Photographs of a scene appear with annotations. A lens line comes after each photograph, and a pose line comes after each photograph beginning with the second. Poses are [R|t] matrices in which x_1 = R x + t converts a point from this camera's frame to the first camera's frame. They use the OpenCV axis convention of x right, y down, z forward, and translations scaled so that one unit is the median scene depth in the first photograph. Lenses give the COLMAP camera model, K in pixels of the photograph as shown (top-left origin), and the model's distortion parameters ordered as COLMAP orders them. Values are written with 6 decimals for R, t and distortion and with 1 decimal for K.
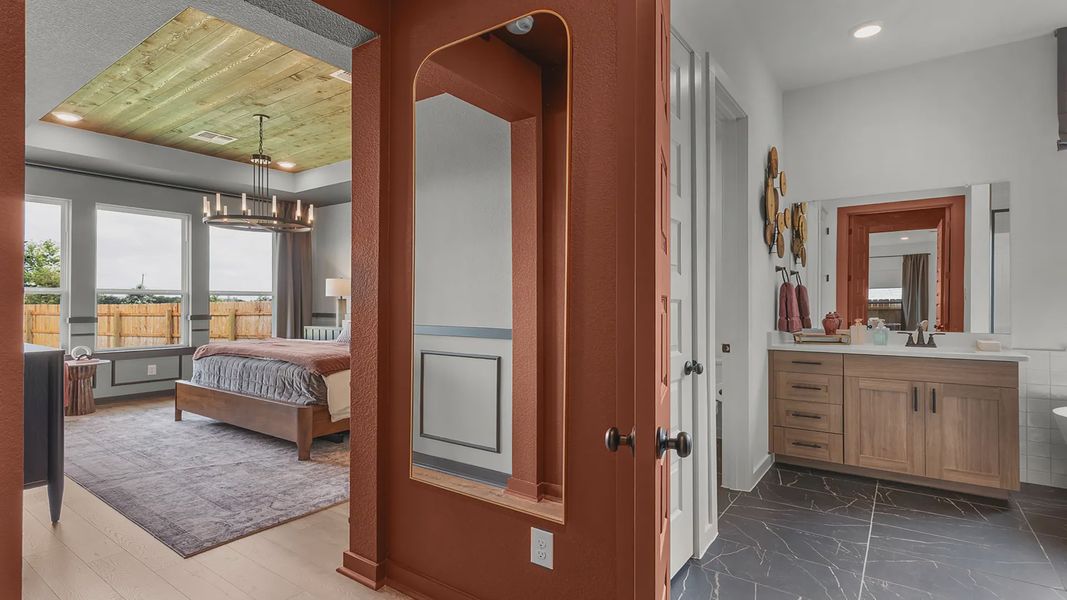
lens RADIAL K [[526.9, 0, 531.6], [0, 526.9, 301.1], [0, 0, 1]] dist [0.012375, -0.000972]
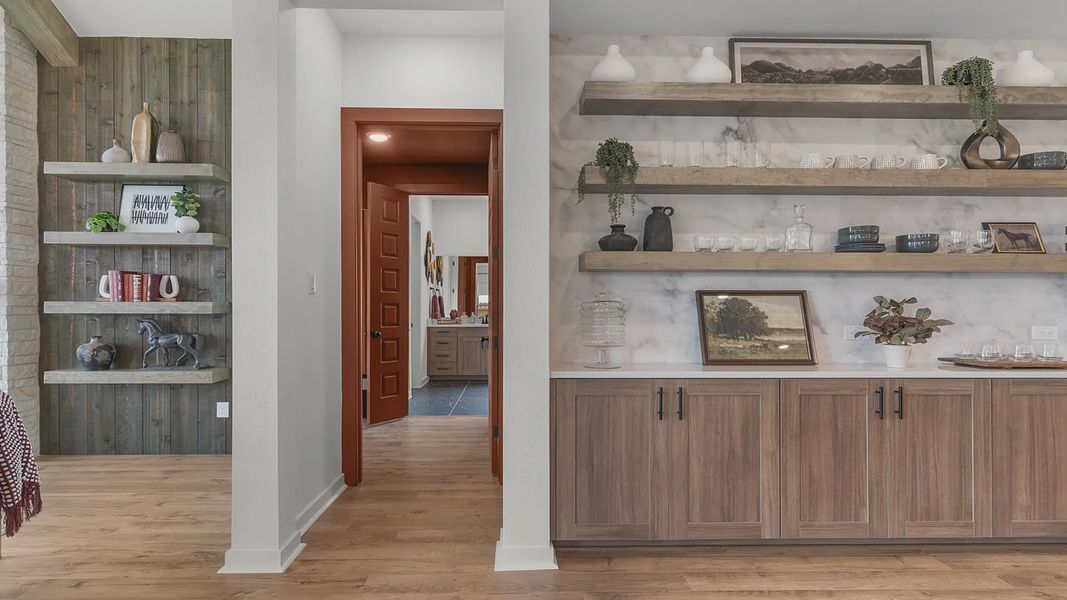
lens RADIAL K [[526.9, 0, 543.0], [0, 526.9, 299.6], [0, 0, 1]] dist [0.012375, -0.000972]
pose [[0.785356, 0.007891, 0.618994, -0.470252], [-0.004841, 0.999966, -0.006605, -0.005662], [-0.619025, 0.002191, 0.785368, -0.902051]]
